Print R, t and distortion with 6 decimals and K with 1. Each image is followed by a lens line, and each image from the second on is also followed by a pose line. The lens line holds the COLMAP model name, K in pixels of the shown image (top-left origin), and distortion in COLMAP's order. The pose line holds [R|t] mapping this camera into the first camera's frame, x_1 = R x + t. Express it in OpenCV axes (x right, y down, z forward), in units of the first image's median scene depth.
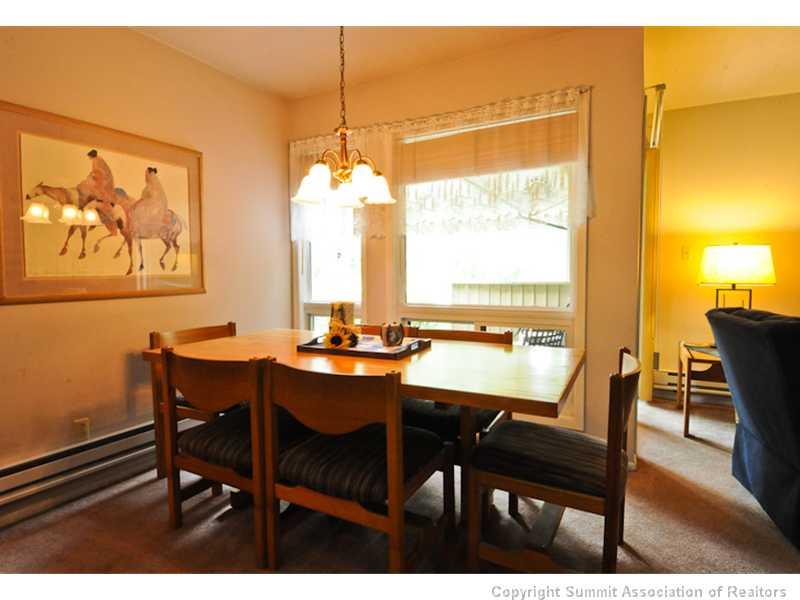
lens RADIAL K [[451.5, 0, 397.6], [0, 451.5, 301.3], [0, 0, 1]] dist [0.028346, -0.002742]
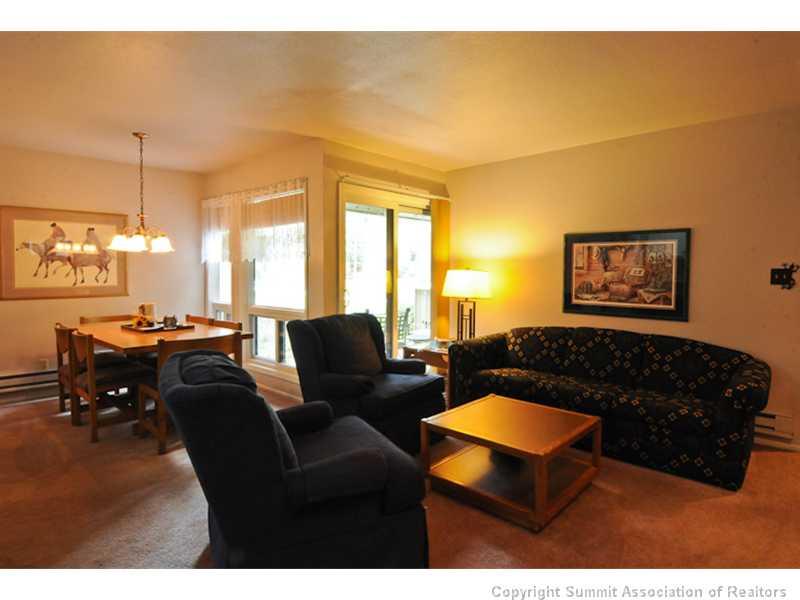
lens RADIAL K [[451.5, 0, 400.0], [0, 451.5, 291.6], [0, 0, 1]] dist [0.028346, -0.002742]
pose [[0.970623, 0.024389, -0.239365, 1.148976], [-0.029147, 0.999441, -0.016358, -0.041024], [0.238833, 0.022854, 0.970792, -0.507571]]
